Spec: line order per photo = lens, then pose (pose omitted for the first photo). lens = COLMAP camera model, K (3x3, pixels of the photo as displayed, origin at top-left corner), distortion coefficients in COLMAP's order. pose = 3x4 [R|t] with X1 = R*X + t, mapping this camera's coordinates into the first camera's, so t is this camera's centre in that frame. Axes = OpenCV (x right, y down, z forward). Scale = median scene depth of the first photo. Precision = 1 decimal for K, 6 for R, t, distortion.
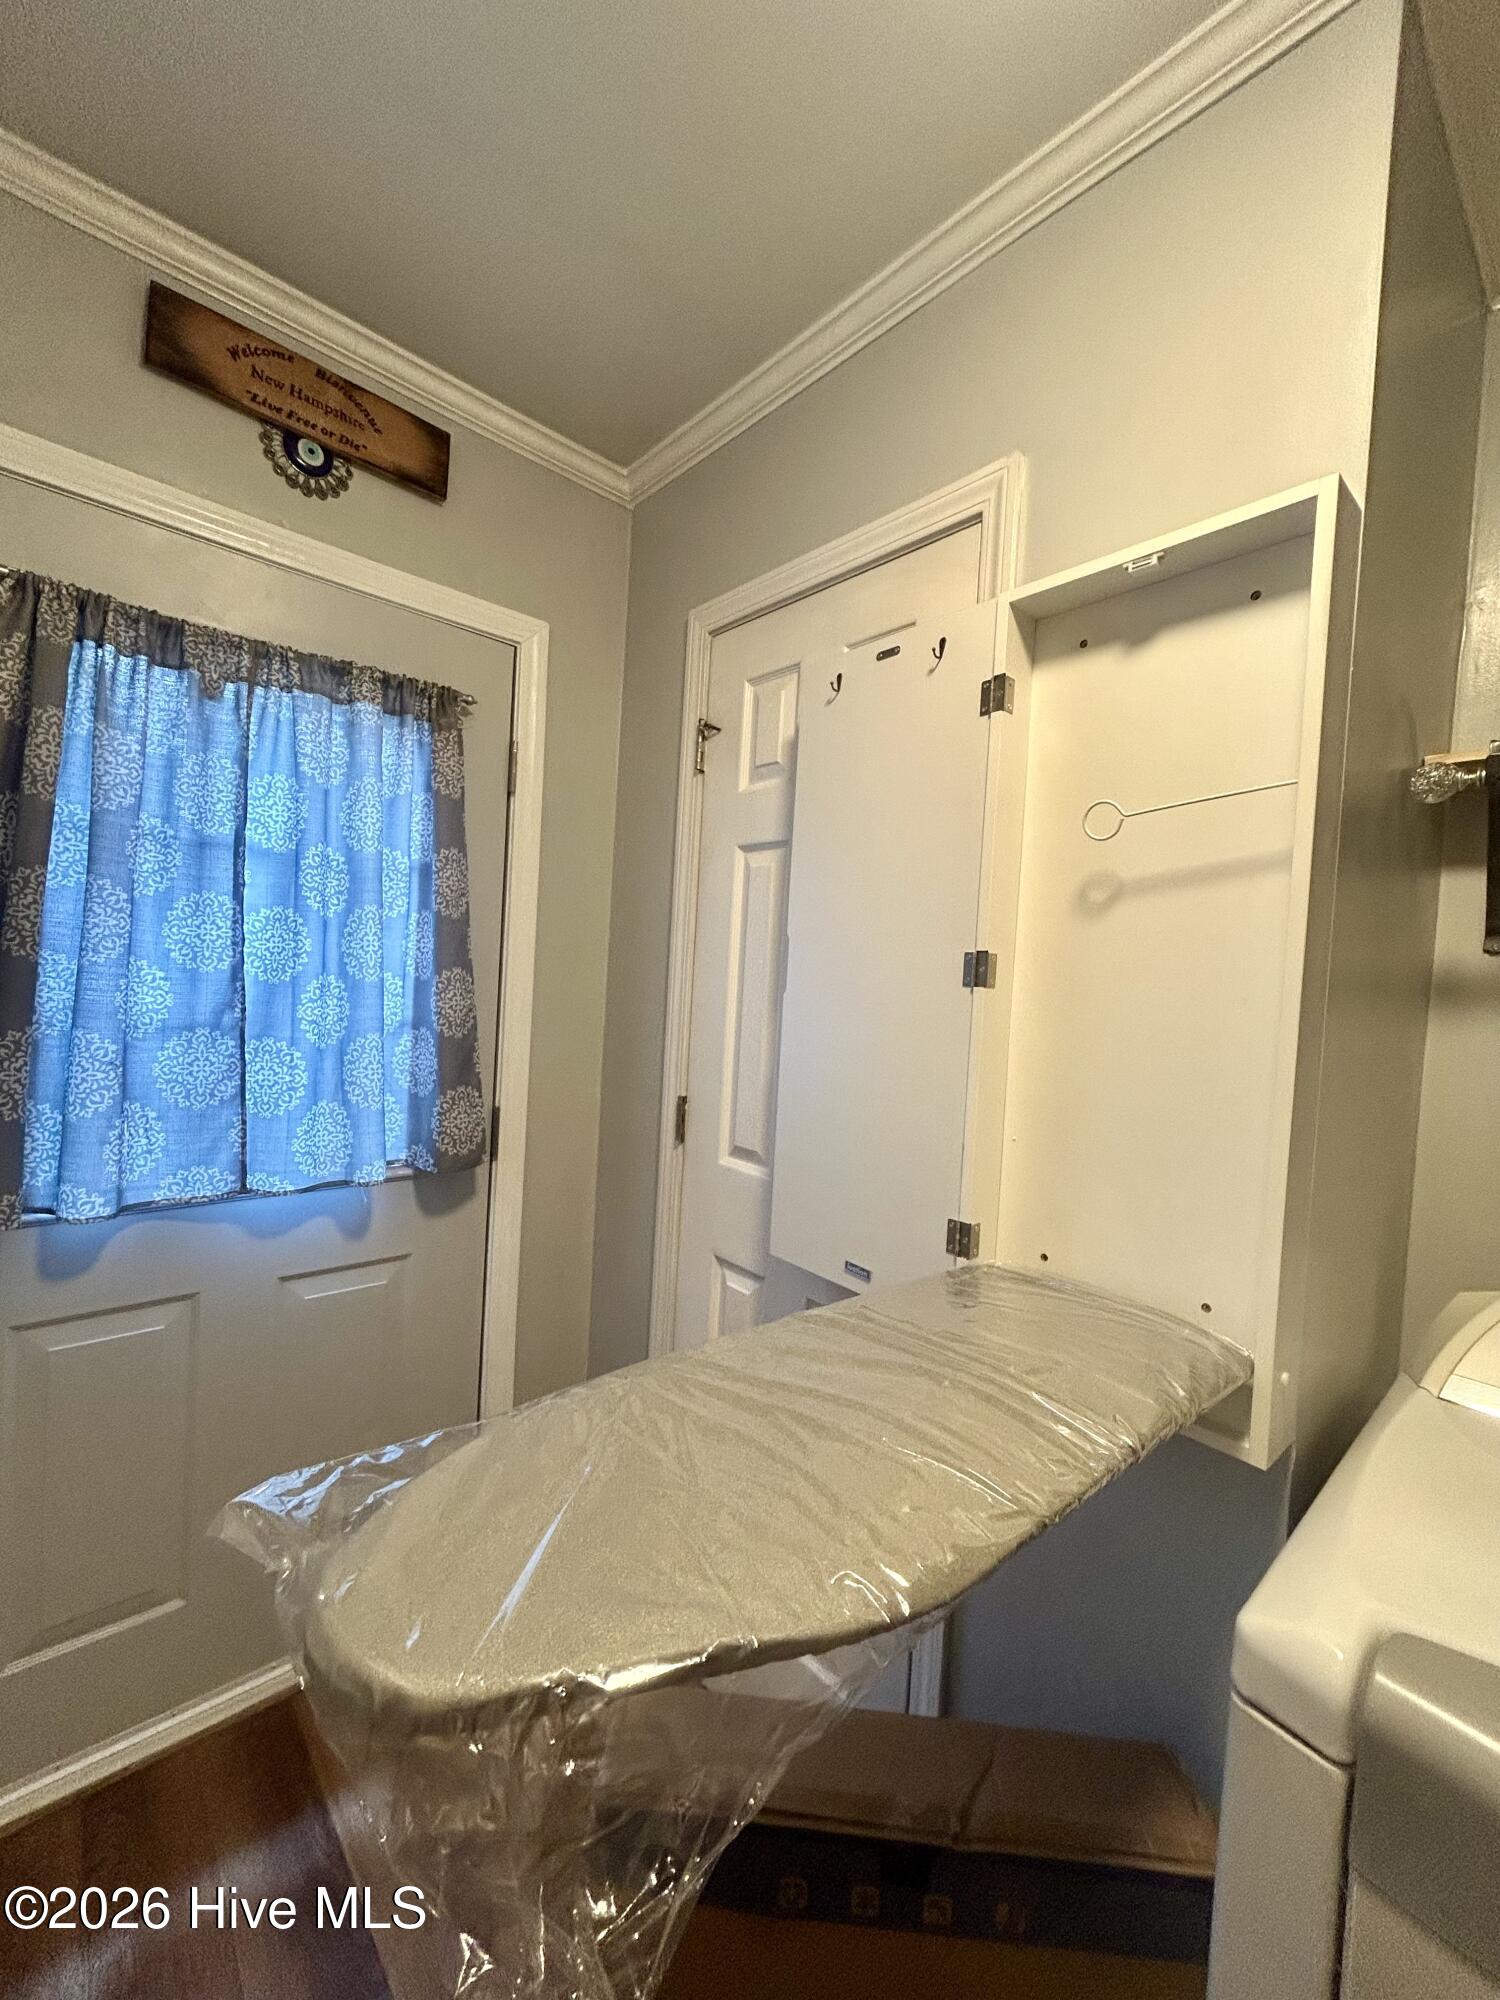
lens RADIAL K [[802.5, 0, 755.7], [0, 802.5, 999.8], [0, 0, 1]] dist [-0.000418, -0.000154]
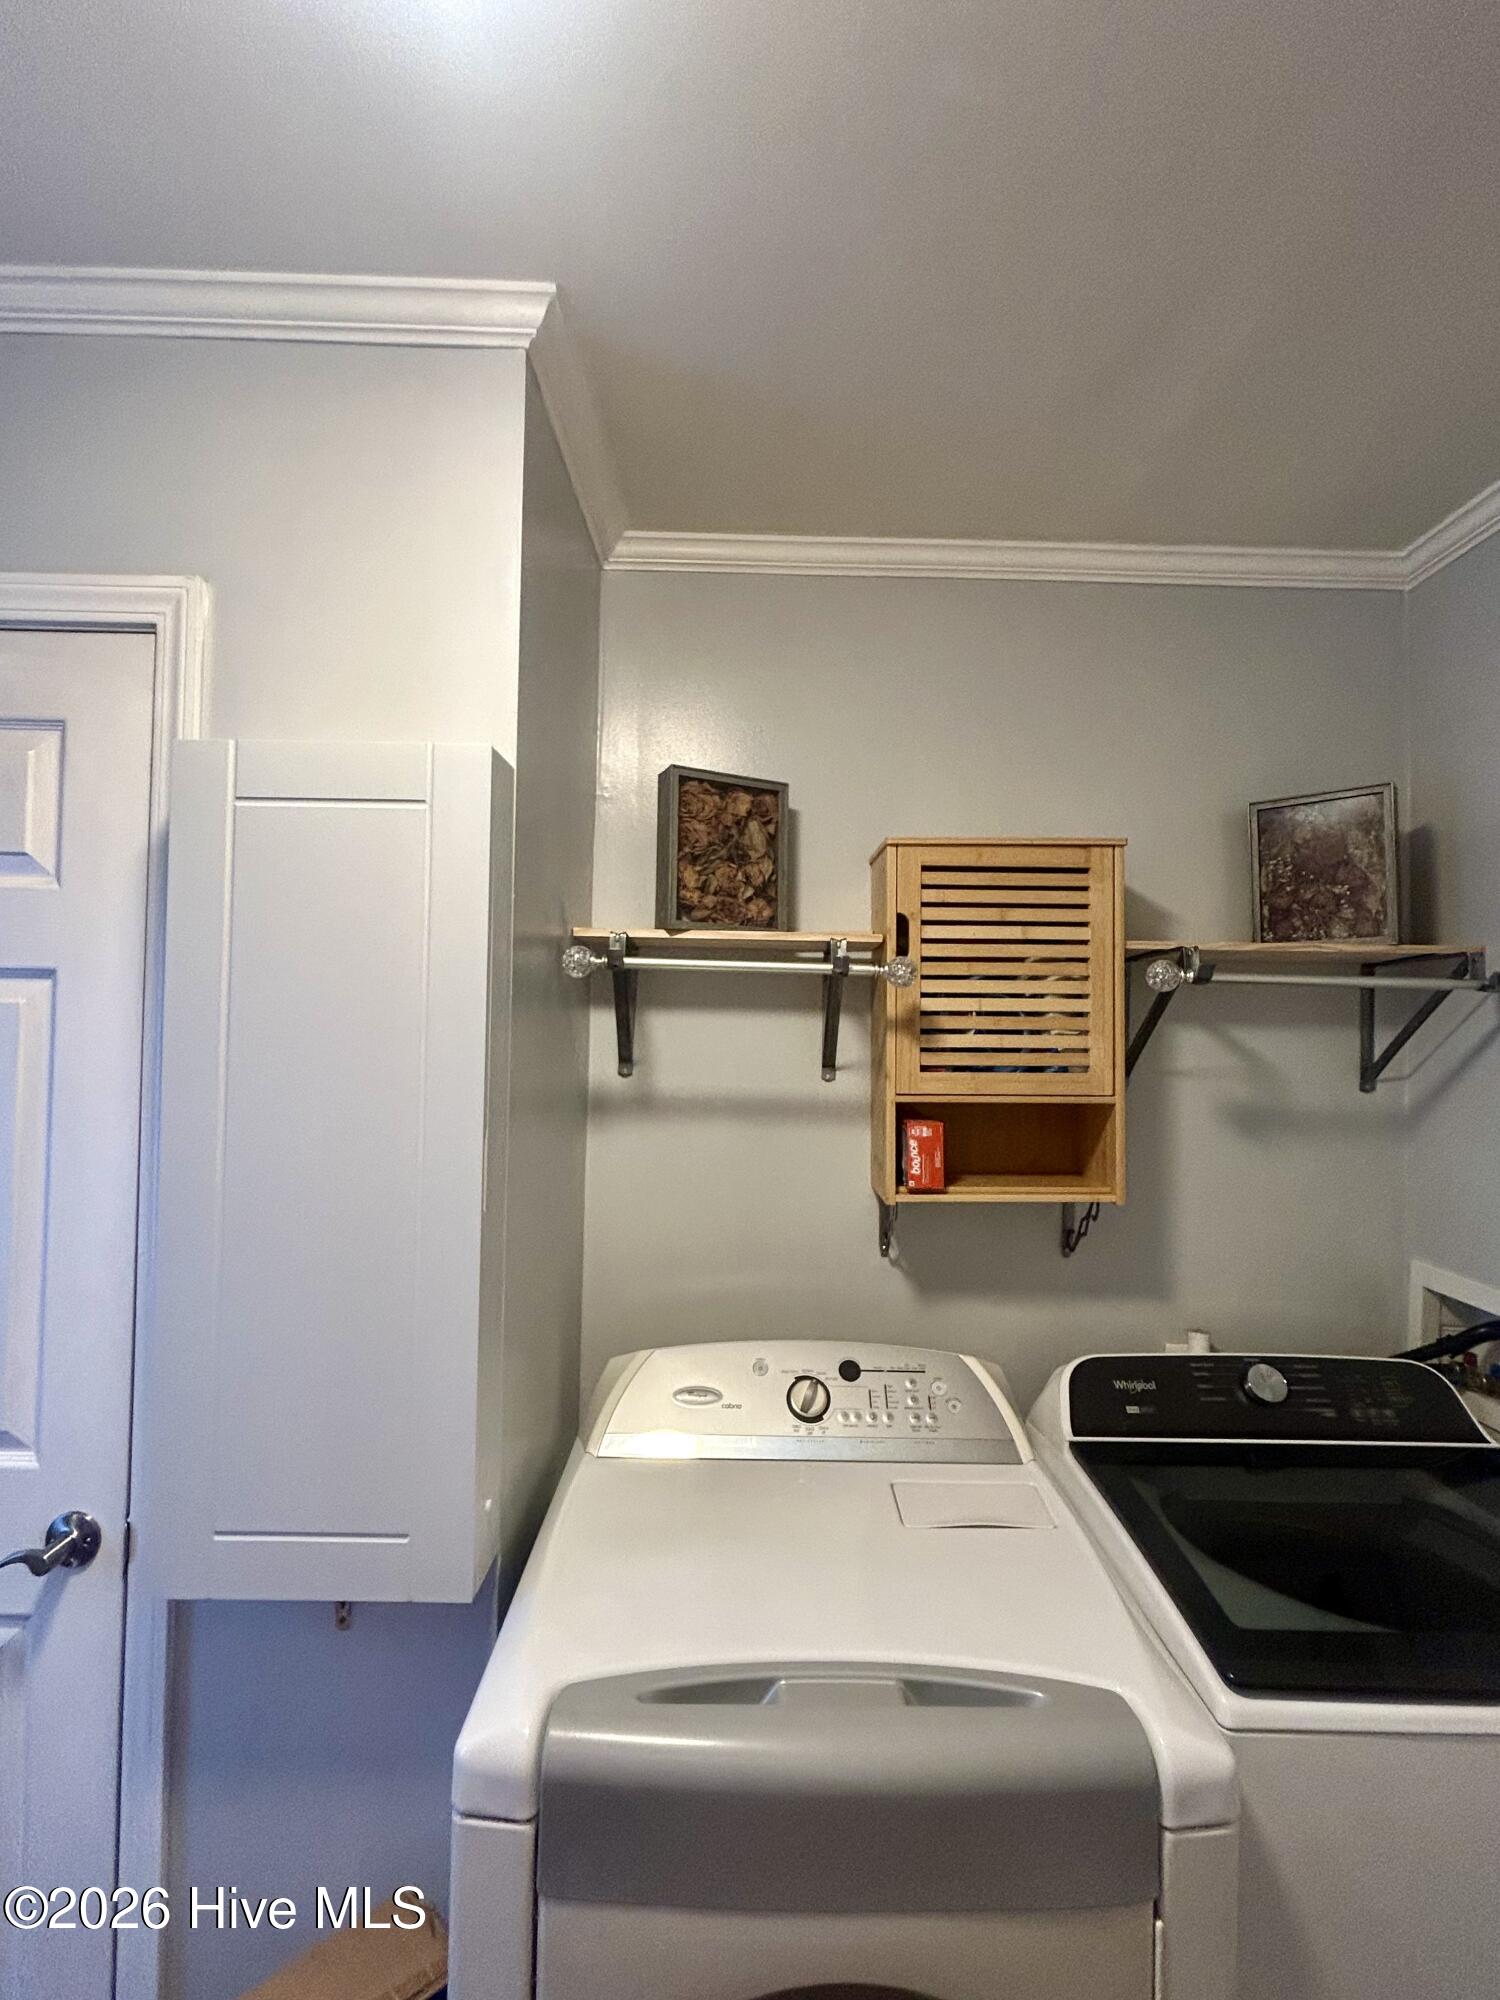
lens RADIAL K [[943.6, 0, 750.1], [0, 943.6, 998.0], [0, 0, 1]] dist [0.002019, 0.000116]
pose [[0.665784, -0.021054, 0.745848, -0.074731], [0.041841, 0.999082, -0.009147, -0.189901], [-0.744971, 0.037297, 0.666054, -0.181708]]
